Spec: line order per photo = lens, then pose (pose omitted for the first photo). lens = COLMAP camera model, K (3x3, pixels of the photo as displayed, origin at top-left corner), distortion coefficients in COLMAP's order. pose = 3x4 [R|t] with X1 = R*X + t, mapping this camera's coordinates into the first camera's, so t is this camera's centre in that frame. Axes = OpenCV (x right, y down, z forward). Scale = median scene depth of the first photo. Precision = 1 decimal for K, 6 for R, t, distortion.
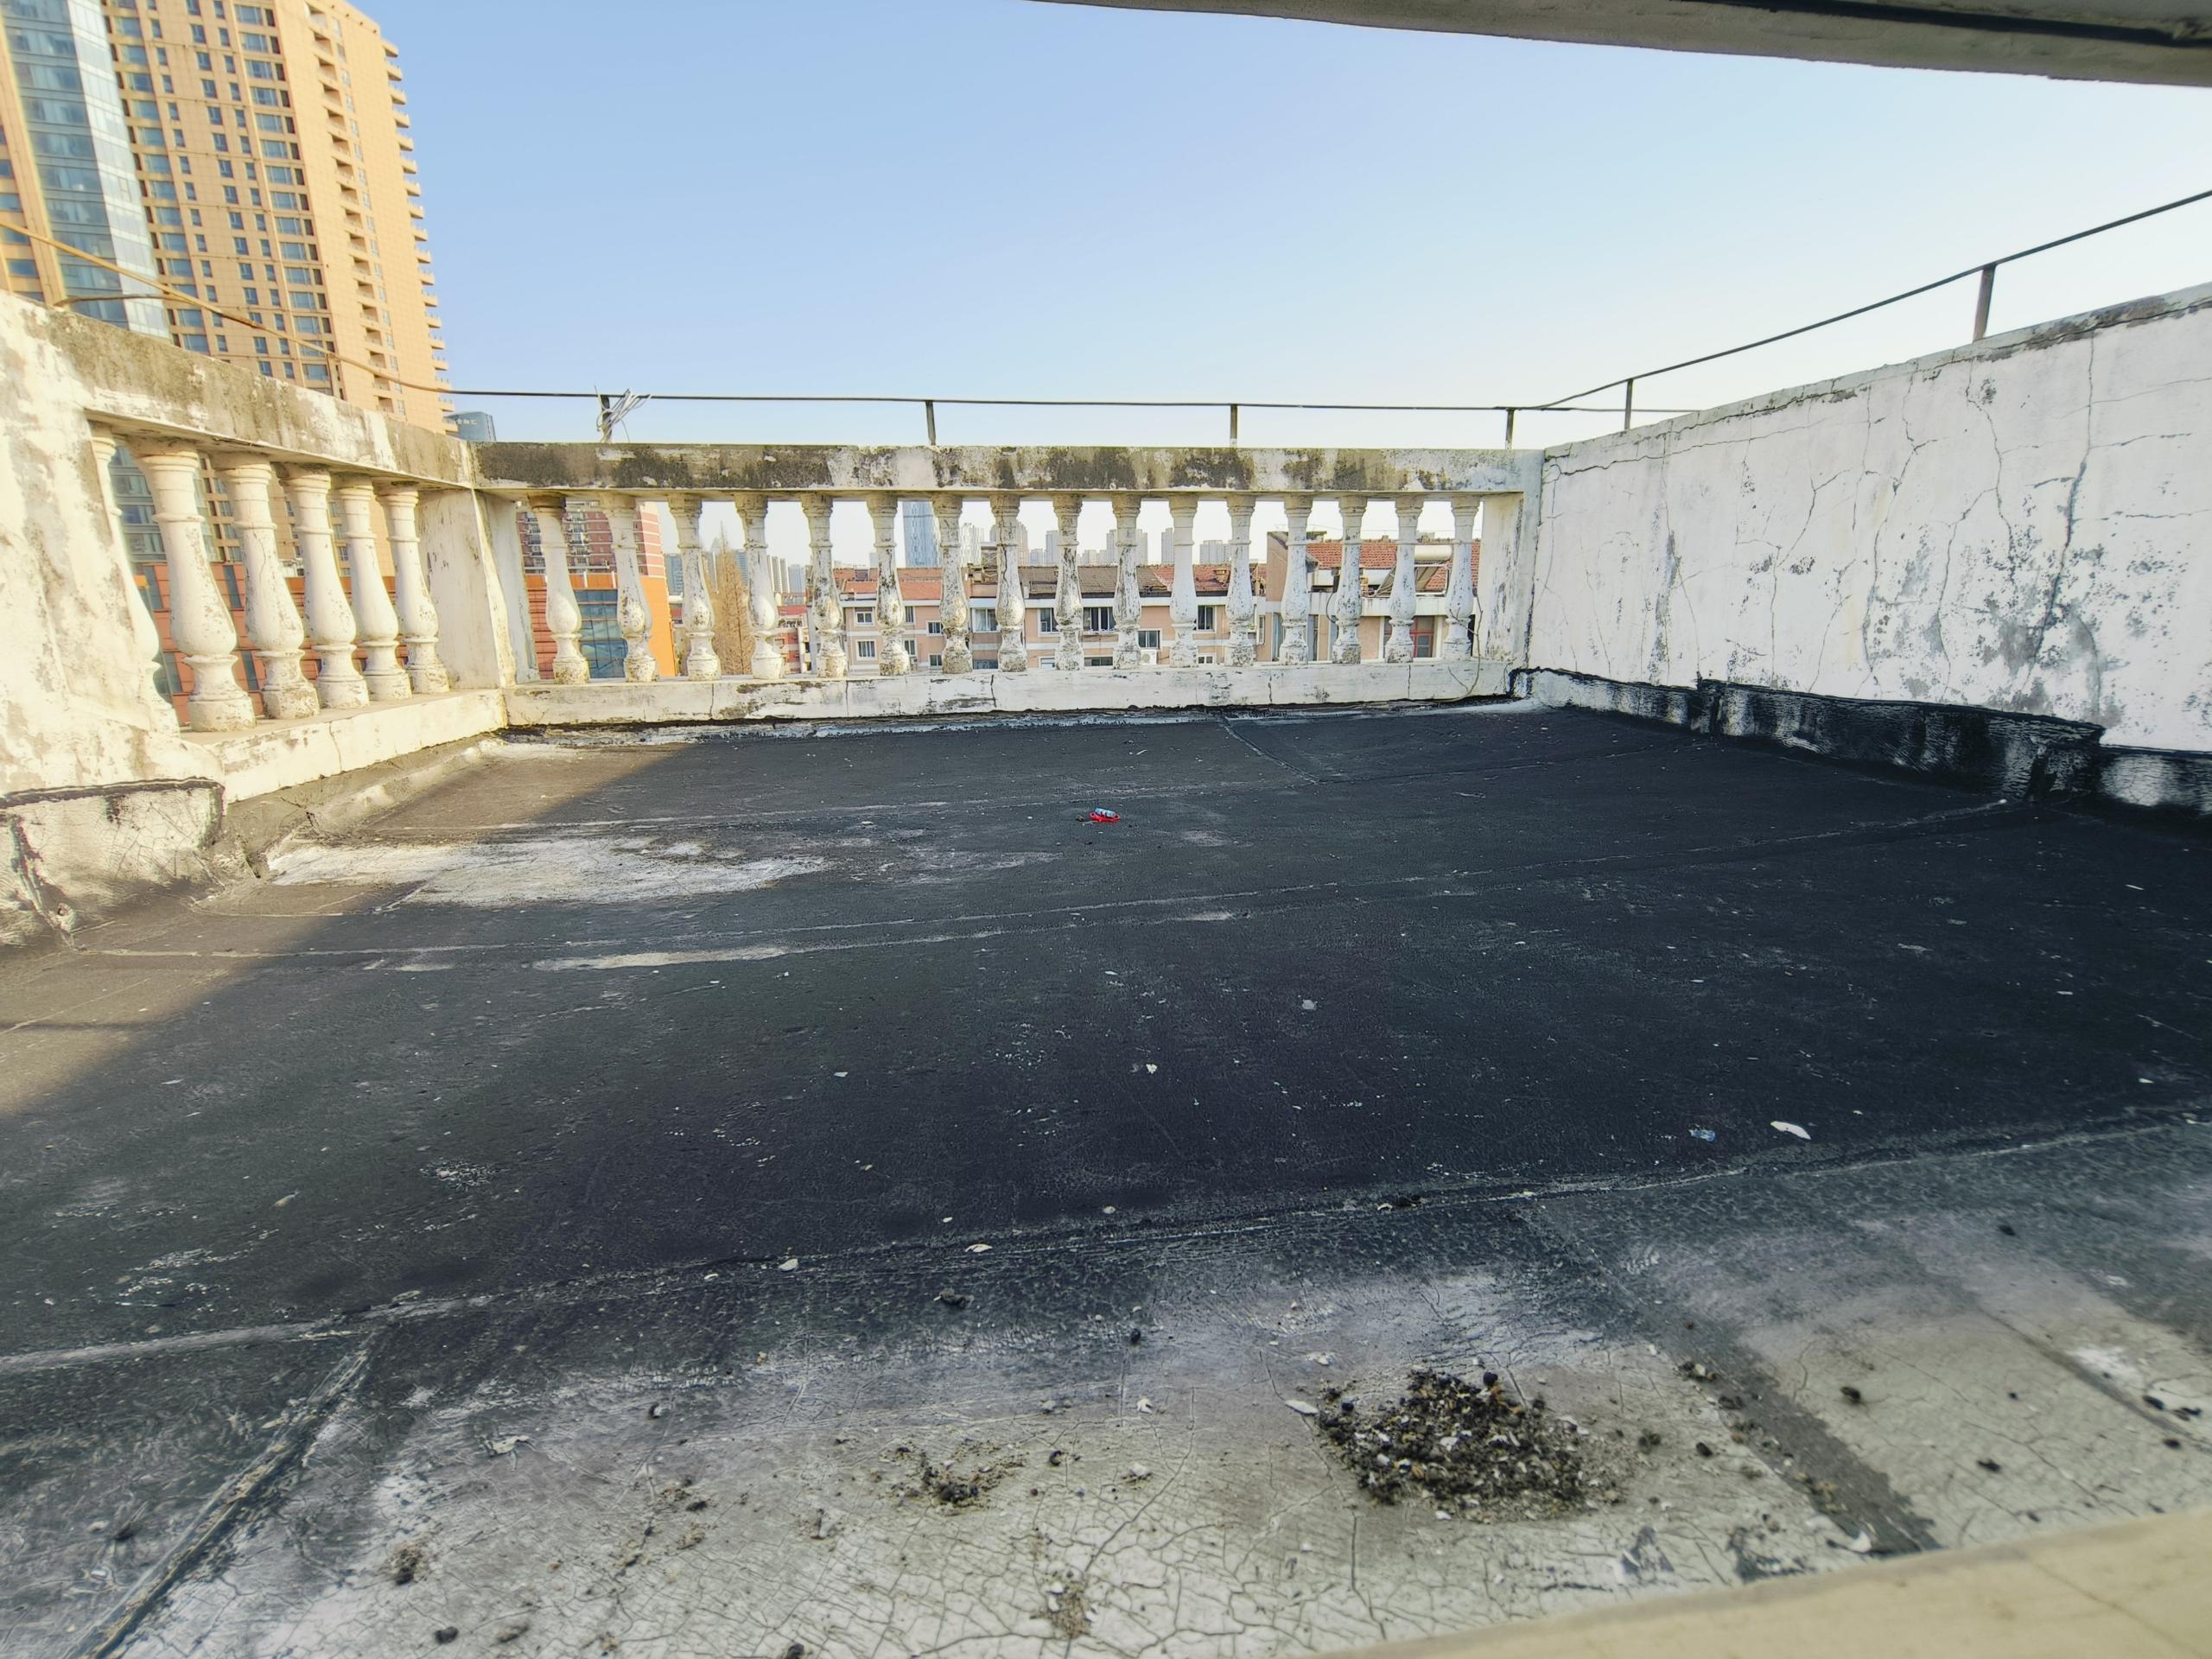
lens RADIAL K [[973.8, 0, 1099.5], [0, 973.8, 830.6], [0, 0, 1]] dist [-0.002861, -0.001353]
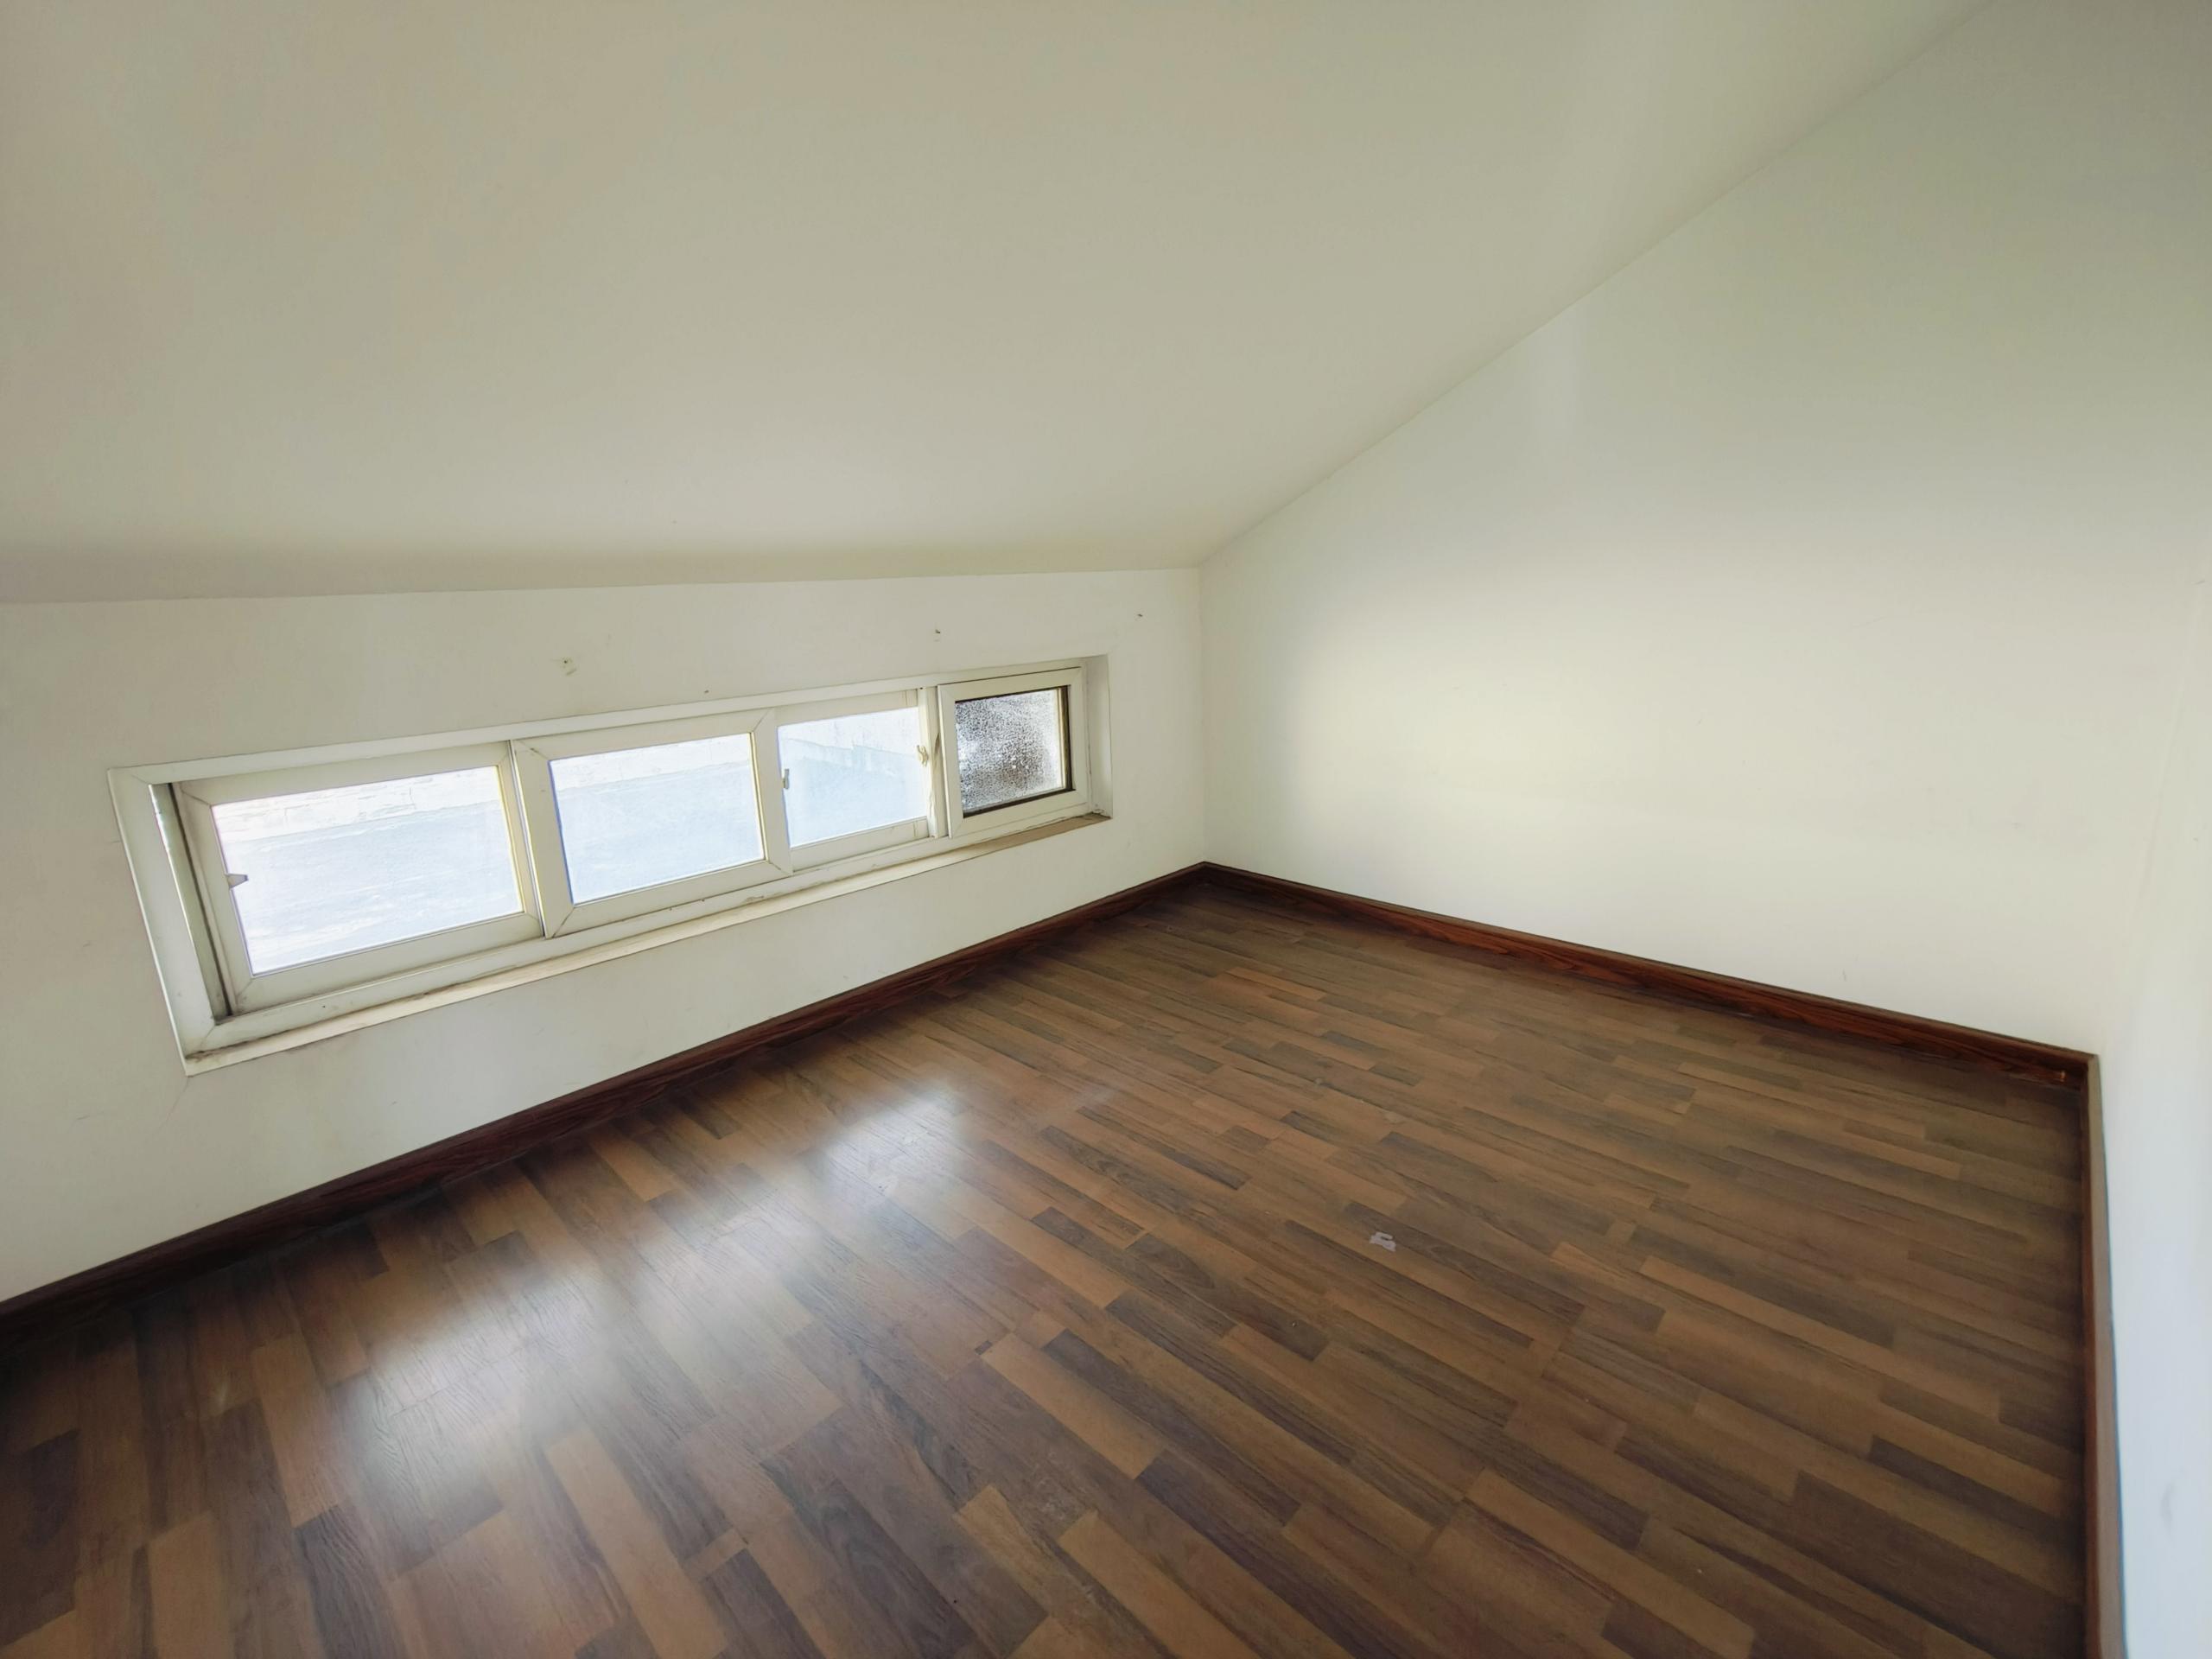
lens RADIAL K [[973.8, 0, 1103.9], [0, 973.8, 826.1], [0, 0, 1]] dist [-0.002861, -0.001353]
pose [[0.784205, -0.164492, 0.598302, -0.197248], [0.178491, 0.983269, 0.036380, 0.027842], [-0.594275, 0.078262, 0.800445, -0.837993]]
